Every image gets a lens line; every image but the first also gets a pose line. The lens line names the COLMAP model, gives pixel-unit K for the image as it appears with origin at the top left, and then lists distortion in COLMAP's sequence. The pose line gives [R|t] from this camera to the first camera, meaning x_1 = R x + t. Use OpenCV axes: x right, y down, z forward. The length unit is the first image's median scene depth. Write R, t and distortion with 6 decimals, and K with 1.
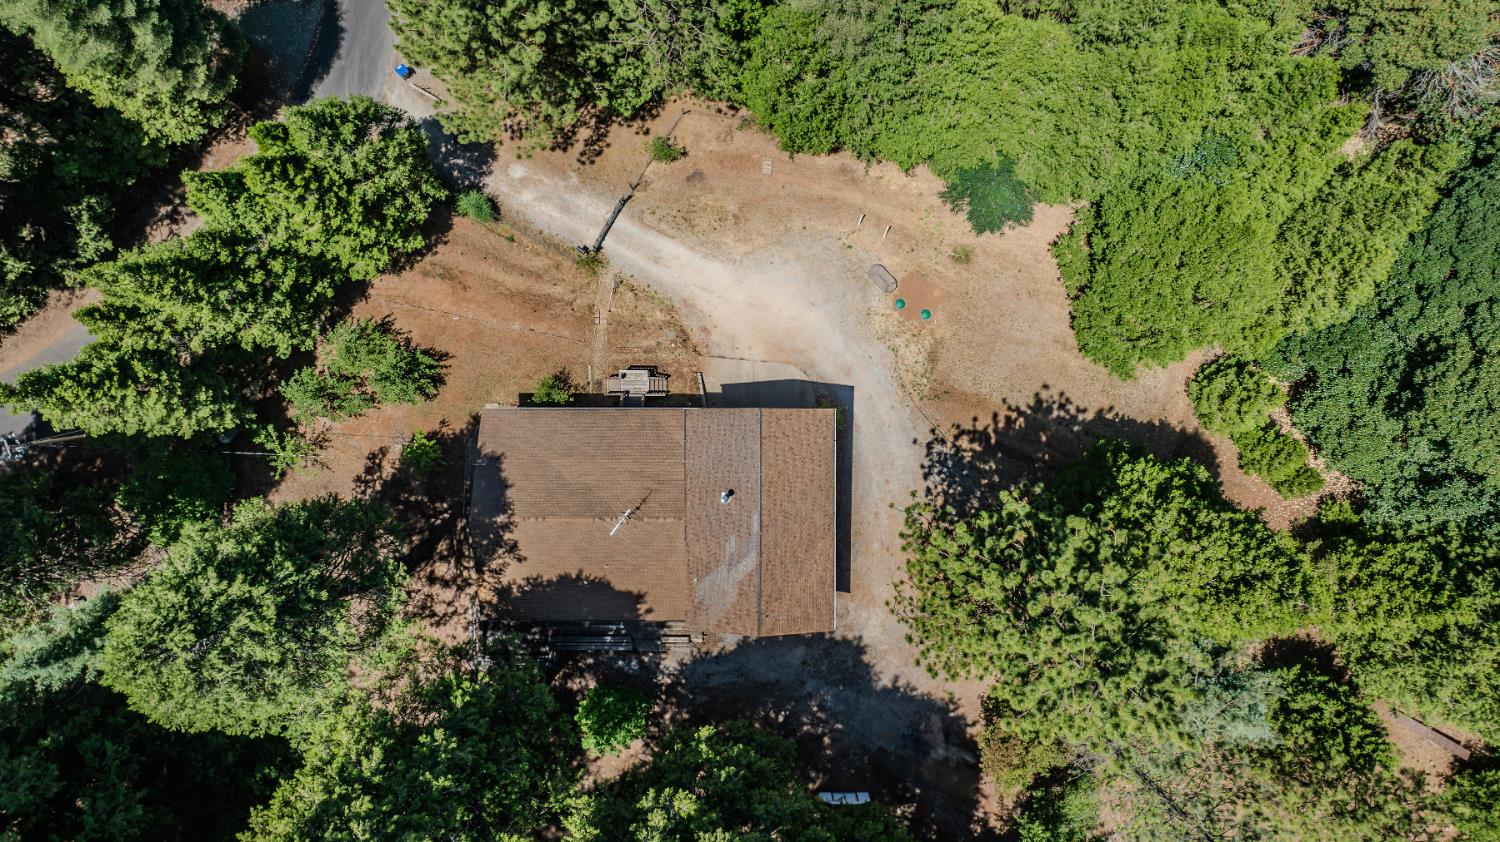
lens RADIAL K [[1041.8, 0, 750.5], [0, 1041.8, 418.5], [0, 0, 1]] dist [-0.010371, 0.005629]
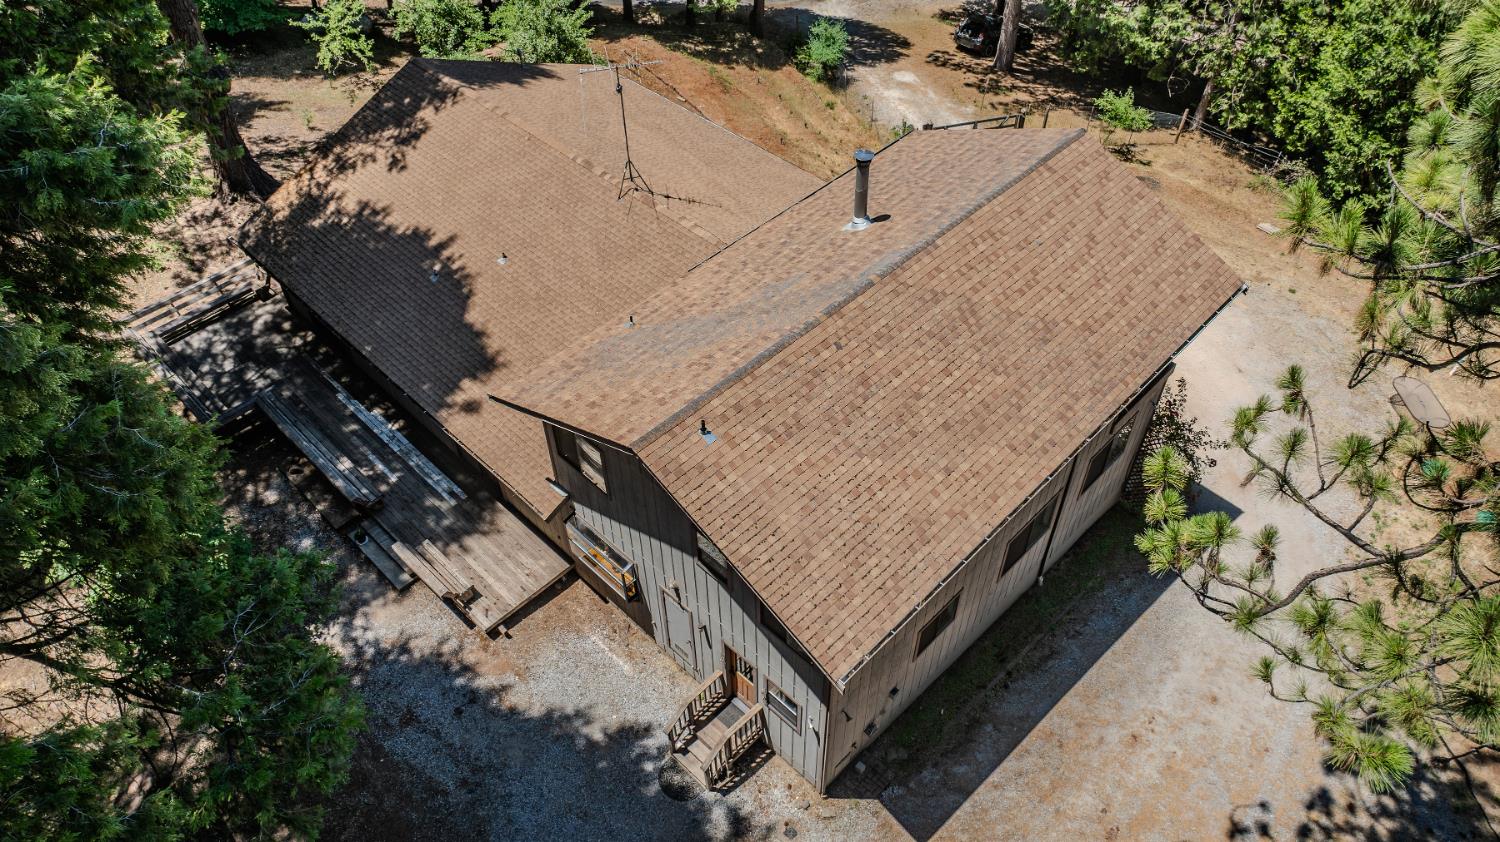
lens RADIAL K [[1041.8, 0, 742.0], [0, 1041.8, 427.4], [0, 0, 1]] dist [-0.010371, 0.005629]
pose [[0.711562, 0.511069, -0.482170, 0.145223], [-0.702607, 0.522158, -0.483419, 0.290852], [0.004709, 0.682759, 0.730629, 0.724013]]
